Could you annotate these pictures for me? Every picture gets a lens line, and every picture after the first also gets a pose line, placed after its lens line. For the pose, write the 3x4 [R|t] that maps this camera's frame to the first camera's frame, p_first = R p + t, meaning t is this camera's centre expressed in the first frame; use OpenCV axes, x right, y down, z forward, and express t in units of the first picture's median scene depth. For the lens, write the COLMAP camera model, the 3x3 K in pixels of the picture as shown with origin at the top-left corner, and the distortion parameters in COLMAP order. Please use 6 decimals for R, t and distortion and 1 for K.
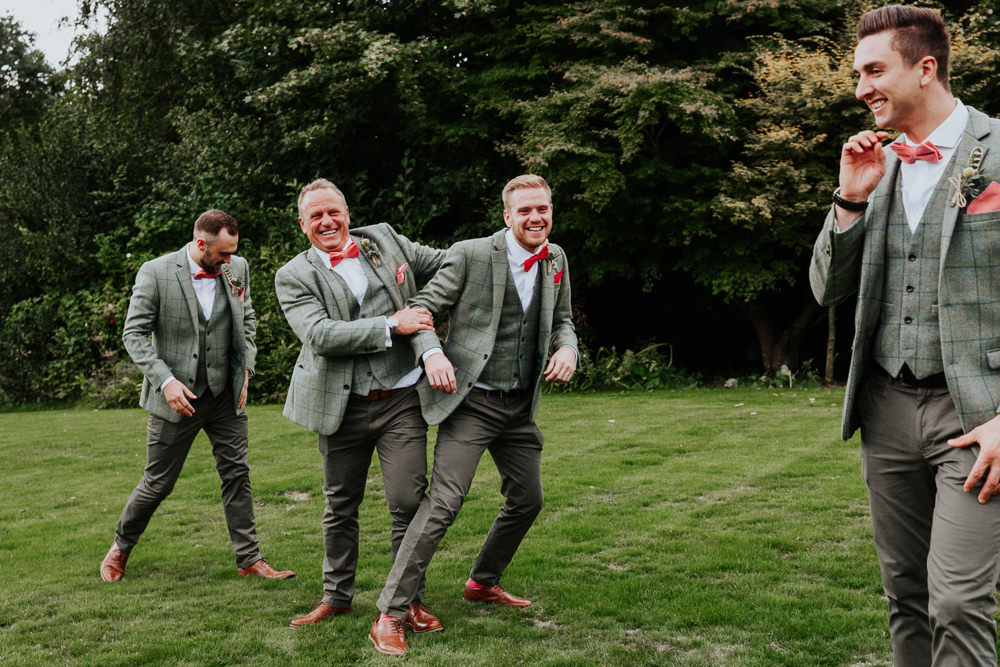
lens RADIAL K [[1291.0, 0, 441.5], [0, 1291.0, 321.0], [0, 0, 1]] dist [0.022359, 0.000000]
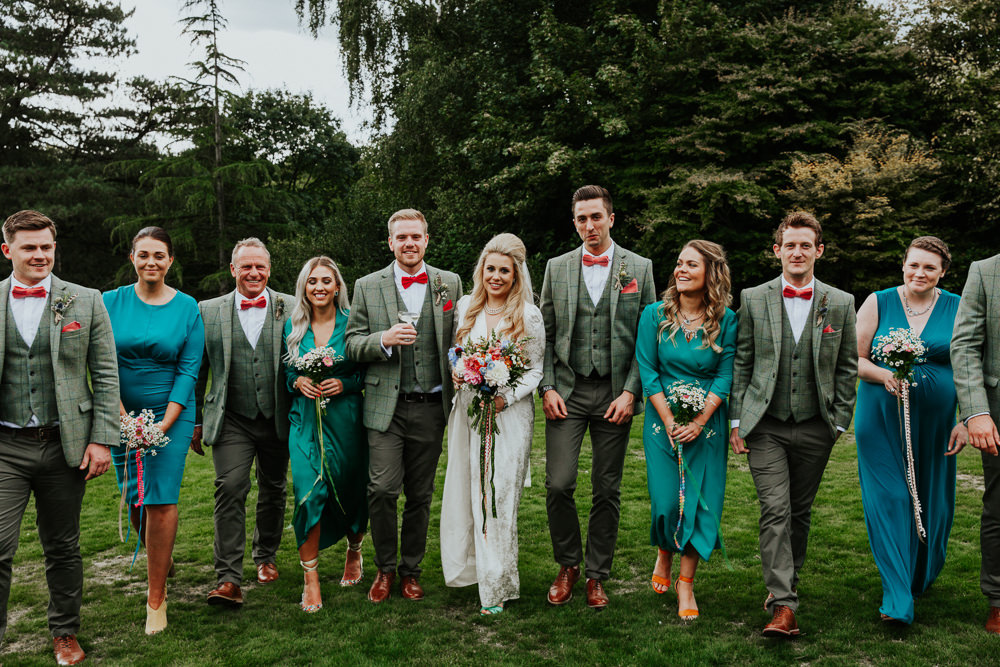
lens RADIAL K [[1026.4, 0, 503.0], [0, 1026.4, 334.1], [0, 0, 1]] dist [0.001507, 0.000000]
pose [[0.990269, 0.022868, -0.137272, 0.067667], [-0.022894, 0.999737, 0.001390, 0.011146], [0.137267, 0.001766, 0.990532, -0.287627]]
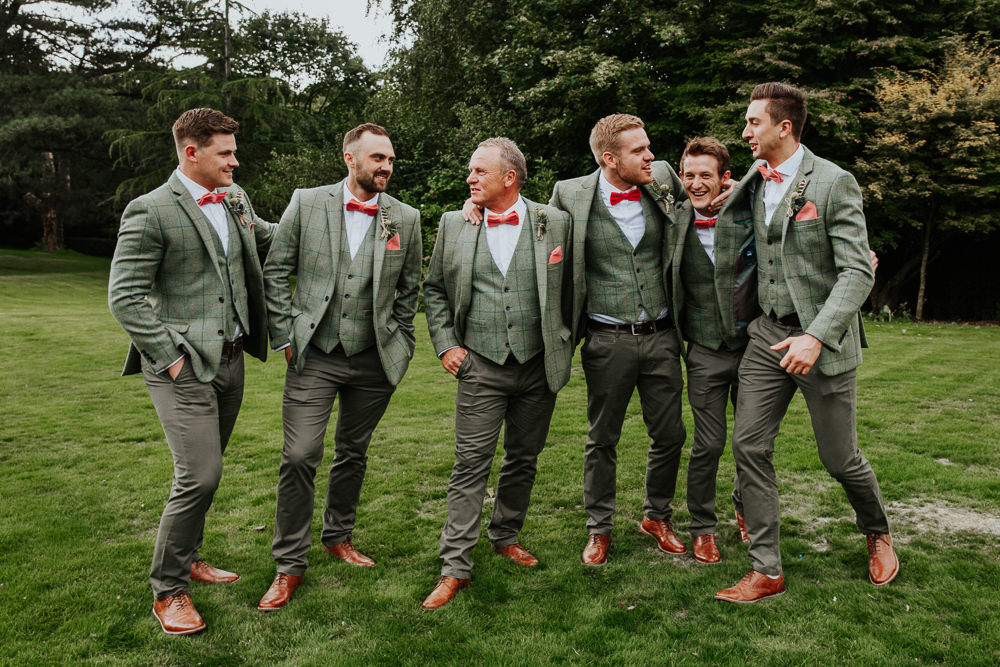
lens RADIAL K [[944.3, 0, 571.1], [0, 944.3, 277.9], [0, 0, 1]] dist [0.003475, 0.000000]
pose [[0.996462, 0.048970, -0.068309, -0.004059], [-0.047777, 0.998677, 0.018992, 0.001444], [0.069149, -0.015661, 0.997483, -0.034362]]
